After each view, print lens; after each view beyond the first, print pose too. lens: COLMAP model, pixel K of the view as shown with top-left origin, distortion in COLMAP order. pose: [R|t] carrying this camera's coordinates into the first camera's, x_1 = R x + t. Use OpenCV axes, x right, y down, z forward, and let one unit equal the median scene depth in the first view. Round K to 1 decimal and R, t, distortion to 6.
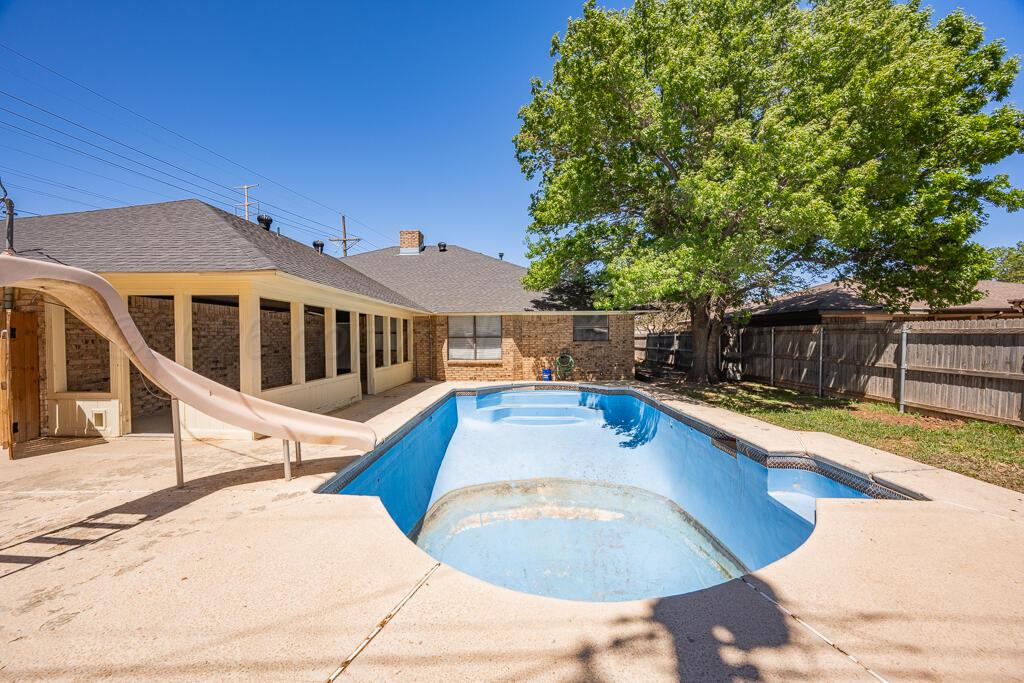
lens RADIAL K [[402.0, 0, 511.9], [0, 402.0, 344.0], [0, 0, 1]] dist [-0.001697, 0.000417]
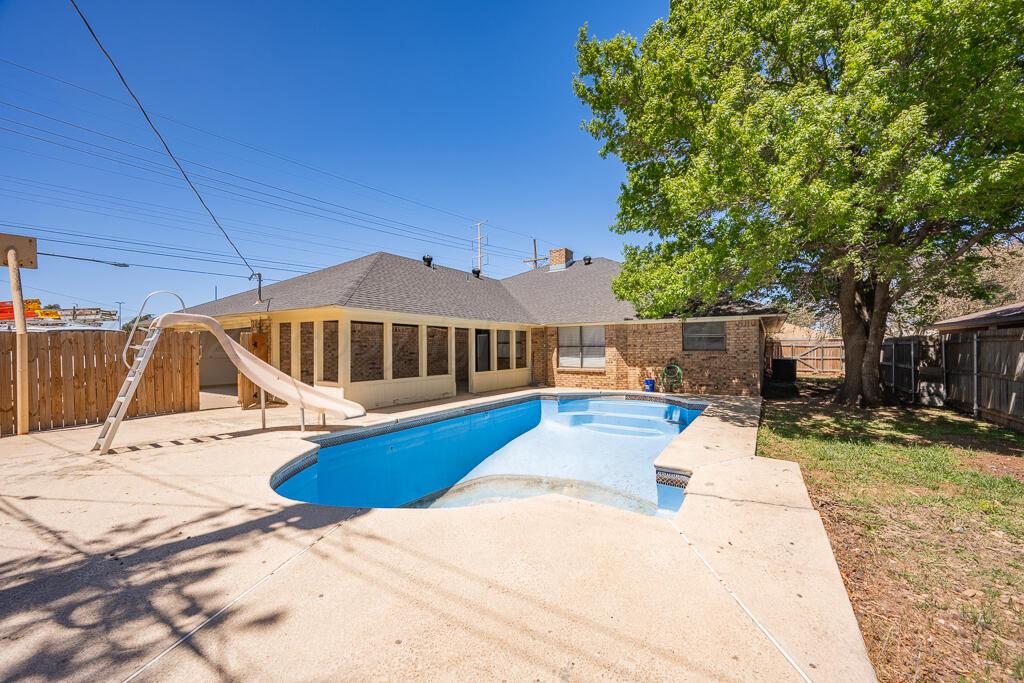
lens RADIAL K [[402.0, 0, 508.1], [0, 402.0, 345.4], [0, 0, 1]] dist [-0.001697, 0.000417]
pose [[0.858522, -0.001830, -0.512773, 0.304802], [-0.008572, 0.999803, -0.017920, 0.000717], [0.512705, 0.019780, 0.858337, -0.002299]]
